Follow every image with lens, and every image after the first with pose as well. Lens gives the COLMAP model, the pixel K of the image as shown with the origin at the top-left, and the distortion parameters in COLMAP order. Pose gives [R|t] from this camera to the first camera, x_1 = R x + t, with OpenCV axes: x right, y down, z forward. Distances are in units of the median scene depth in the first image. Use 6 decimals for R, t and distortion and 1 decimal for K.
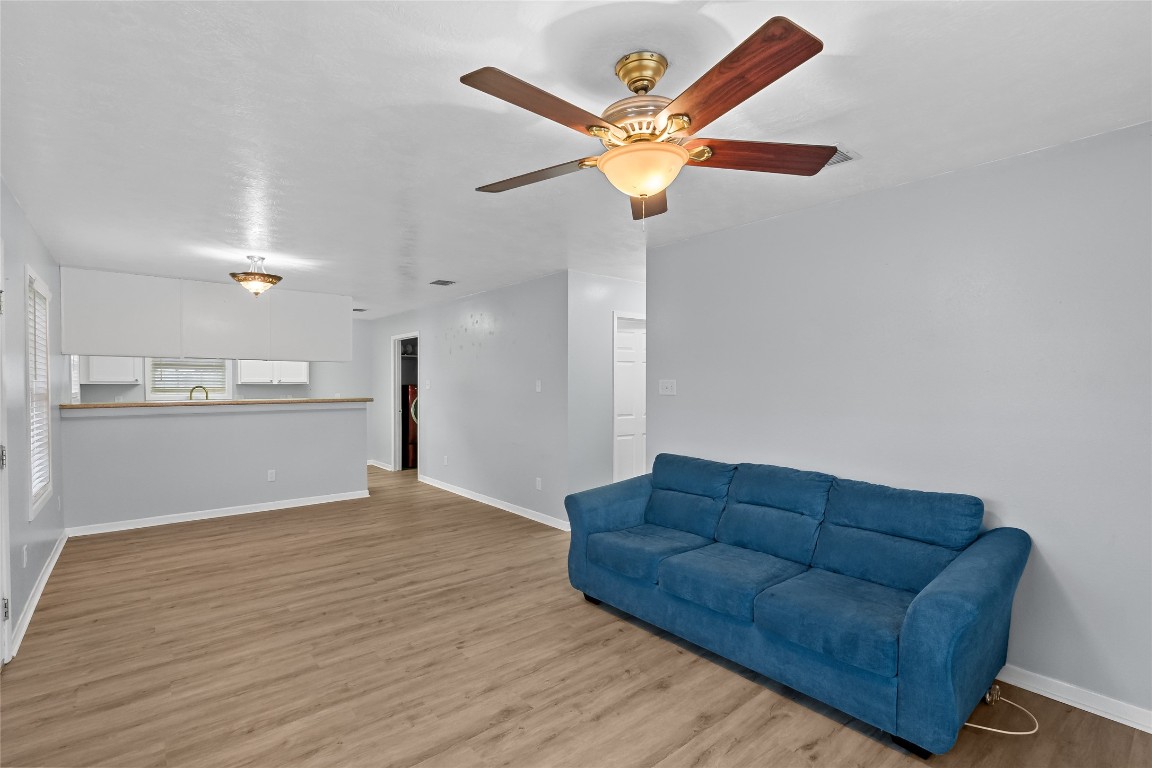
lens RADIAL K [[533.5, 0, 570.9], [0, 533.5, 388.3], [0, 0, 1]] dist [-0.001505, -0.000433]
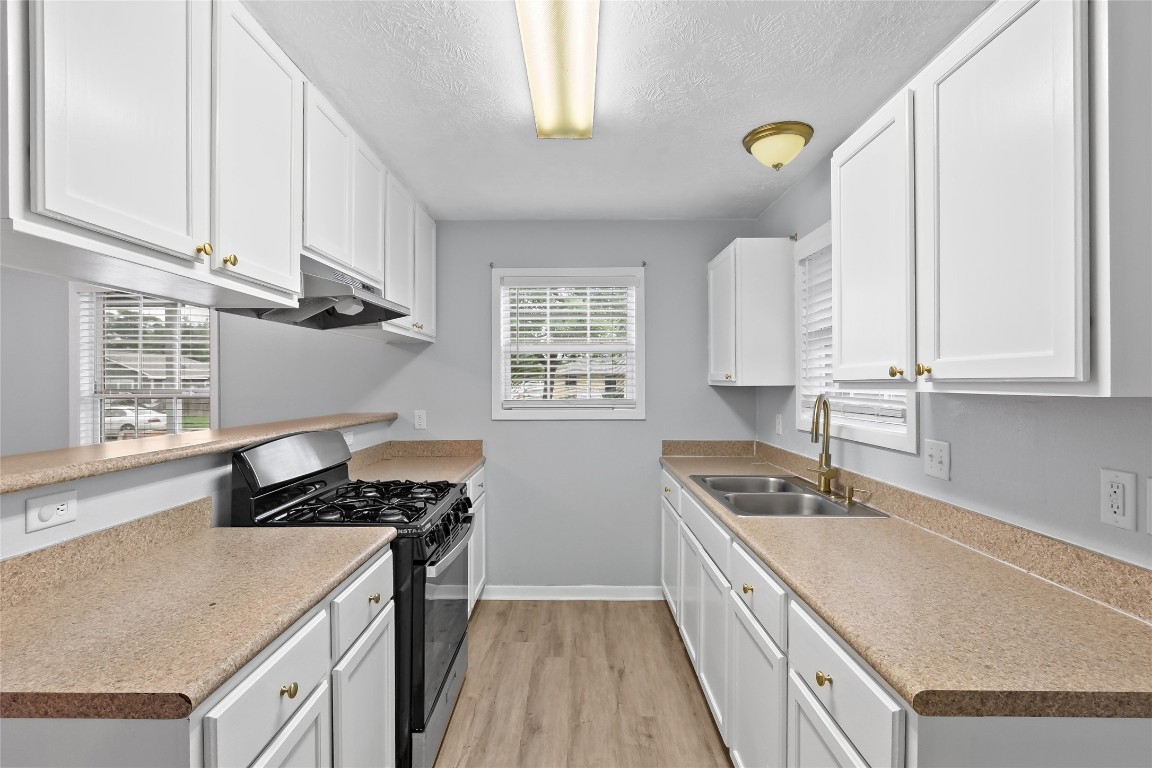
lens RADIAL K [[533.5, 0, 567.1], [0, 533.5, 380.7], [0, 0, 1]] dist [-0.001505, -0.000433]
pose [[-0.650285, -0.000246, -0.759690, -0.762841], [-0.005283, 0.999977, 0.004198, -0.025025], [0.759672, 0.006743, -0.650272, 2.186912]]
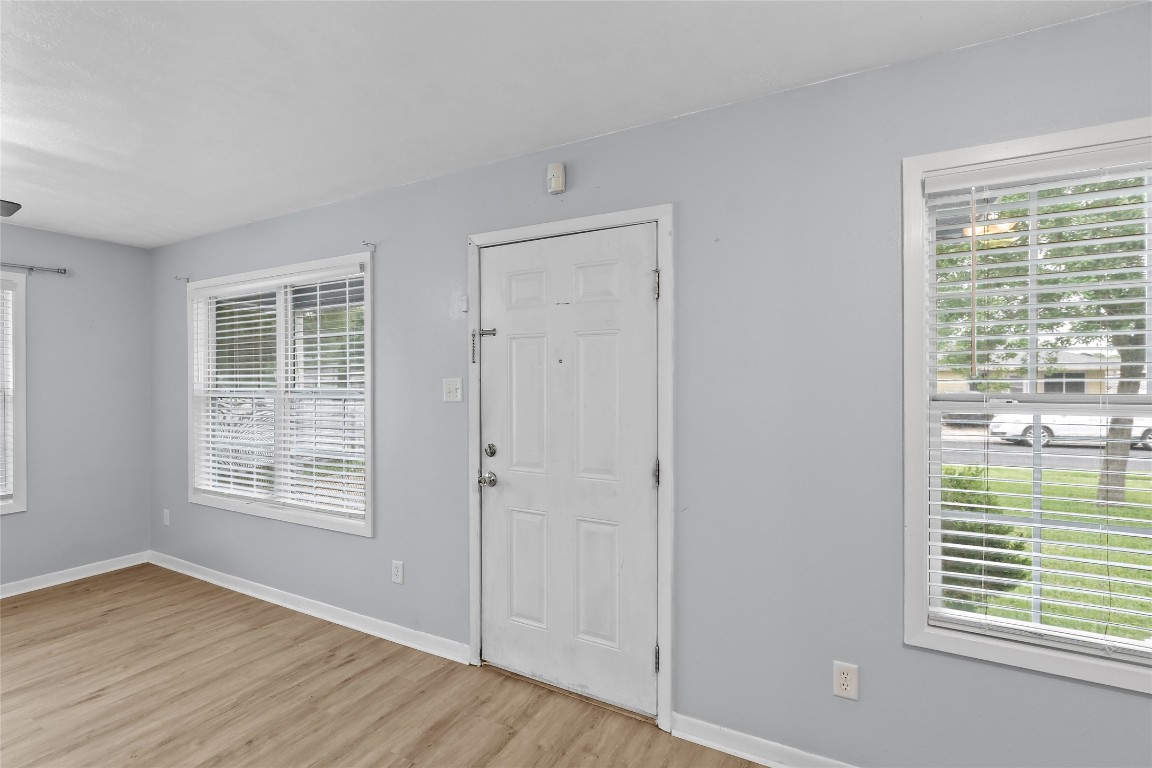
lens RADIAL K [[533.5, 0, 571.0], [0, 533.5, 380.9], [0, 0, 1]] dist [-0.001505, -0.000433]
pose [[-0.929466, 0.002651, -0.368897, -0.458503], [-0.001578, 0.999936, 0.011162, -0.014940], [0.368903, 0.010957, -0.929403, 1.224965]]
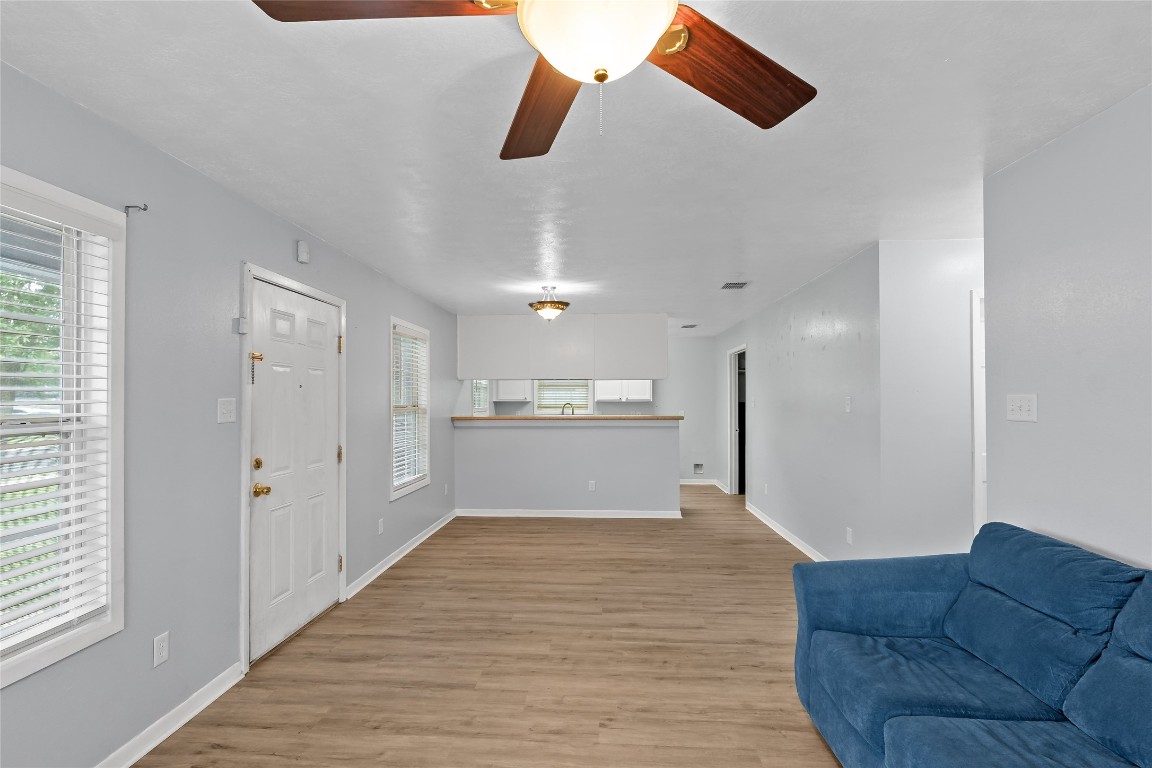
lens RADIAL K [[533.5, 0, 570.8], [0, 533.5, 395.2], [0, 0, 1]] dist [-0.001505, -0.000433]
pose [[0.728745, -0.008490, -0.684733, 0.243834], [-0.004525, 0.999842, -0.017214, -0.003780], [0.684770, 0.015643, 0.728591, 0.277682]]
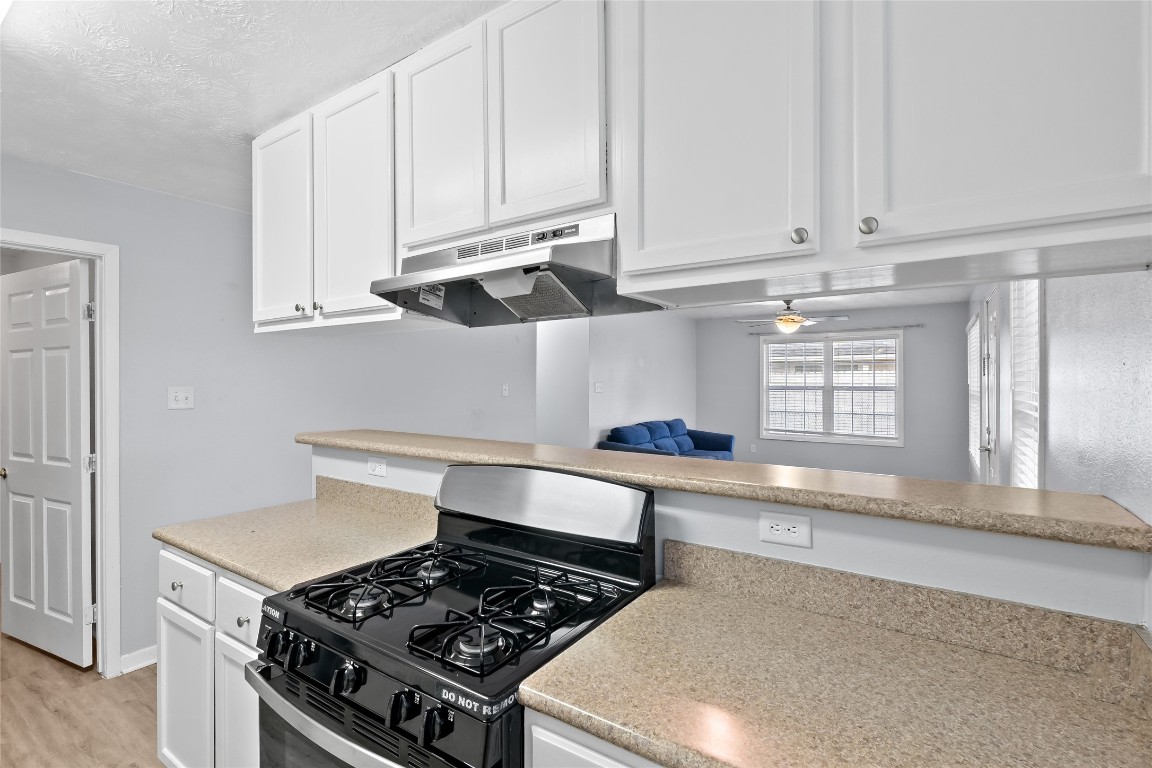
lens RADIAL K [[533.5, 0, 572.1], [0, 533.5, 375.3], [0, 0, 1]] dist [-0.001505, -0.000433]
pose [[-0.274368, 0.005967, 0.961606, -1.446719], [0.011115, 0.999934, -0.003033, -0.037242], [-0.961560, 0.009856, -0.274416, 1.668542]]
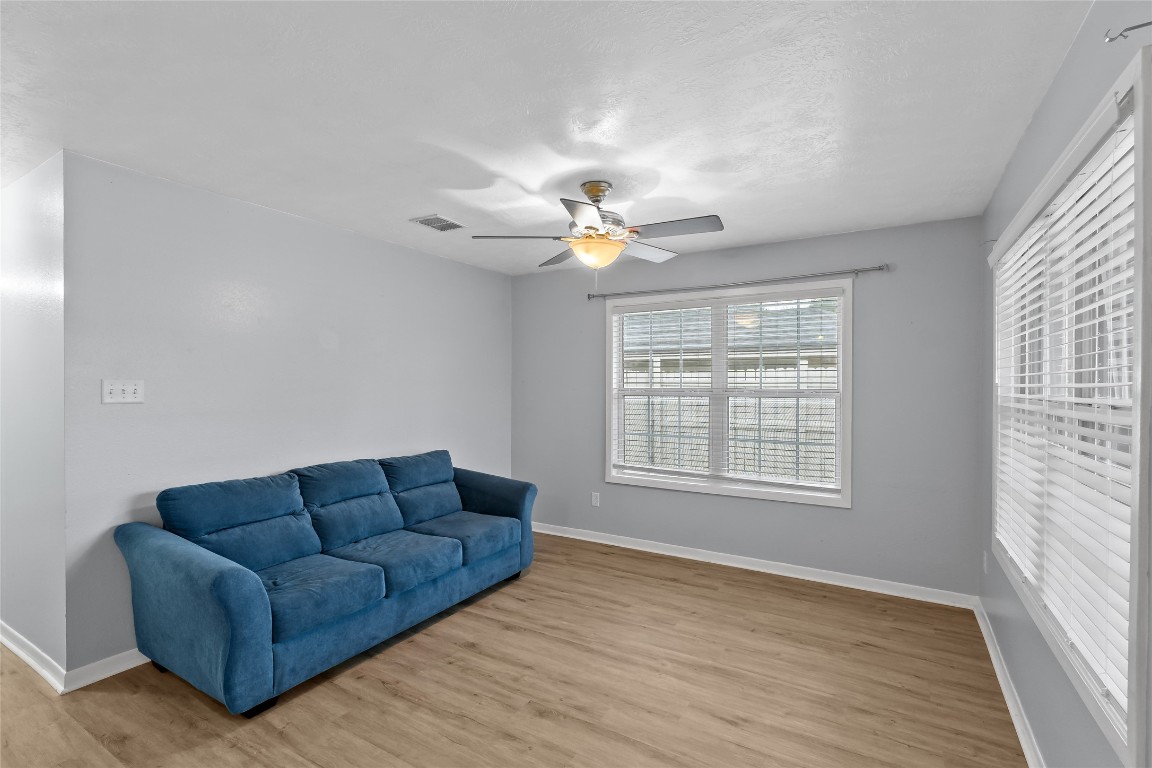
lens RADIAL K [[533.5, 0, 569.5], [0, 533.5, 385.1], [0, 0, 1]] dist [-0.001505, -0.000433]
pose [[-0.329143, -0.004401, 0.944270, -0.662571], [0.009036, 0.999929, 0.007810, -0.009903], [-0.944237, 0.011103, -0.329080, 0.784278]]
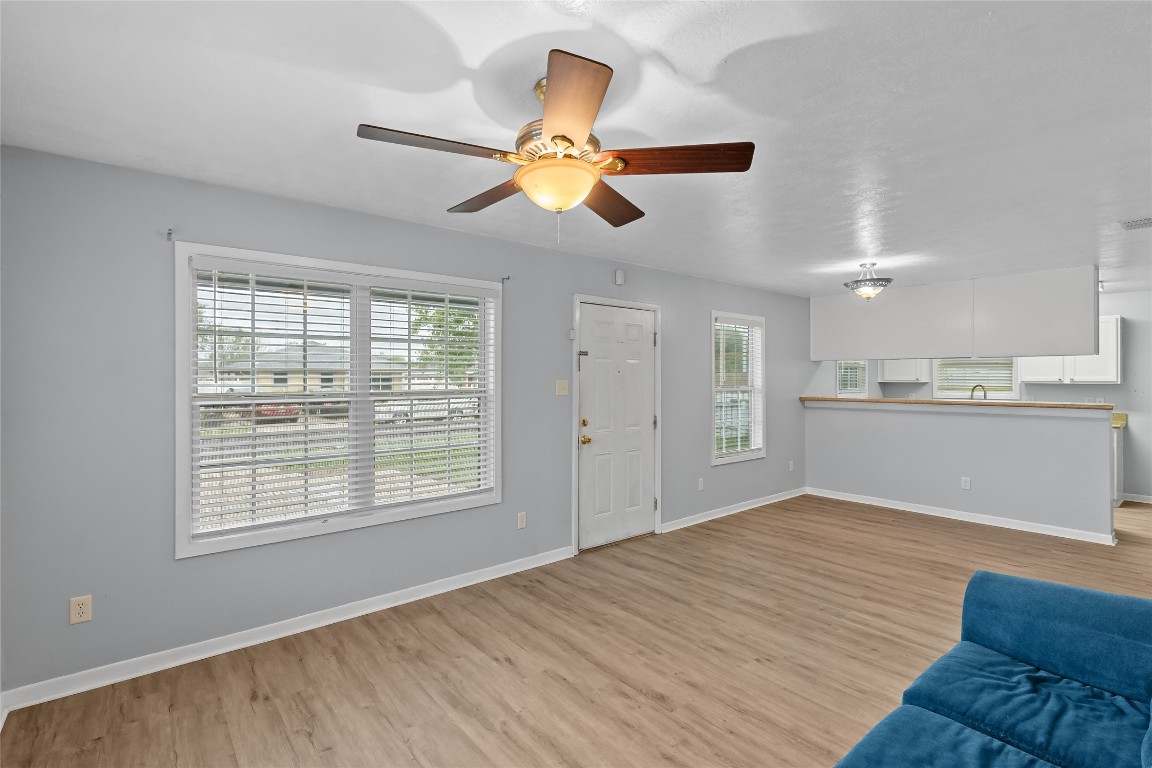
lens RADIAL K [[533.5, 0, 569.2], [0, 533.5, 376.4], [0, 0, 1]] dist [-0.001505, -0.000433]
pose [[-0.004111, -0.005284, -0.999978, 0.578666], [-0.011677, 0.999918, -0.005235, -0.012923], [0.999923, 0.011655, -0.004173, 0.501963]]
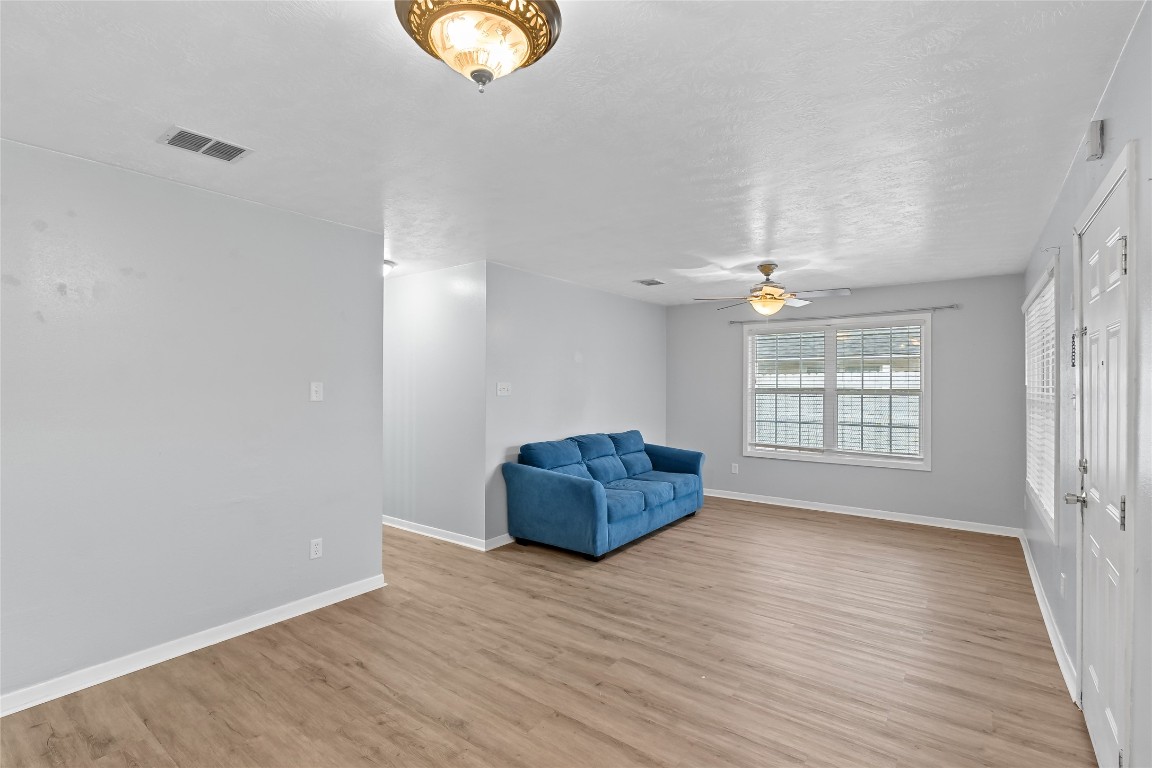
lens RADIAL K [[533.5, 0, 572.4], [0, 533.5, 381.6], [0, 0, 1]] dist [-0.001505, -0.000433]
pose [[-0.235026, 0.002519, 0.971986, -1.077537], [0.008975, 0.999960, -0.000421, -0.018333], [-0.971948, 0.008624, -0.235039, 1.249242]]
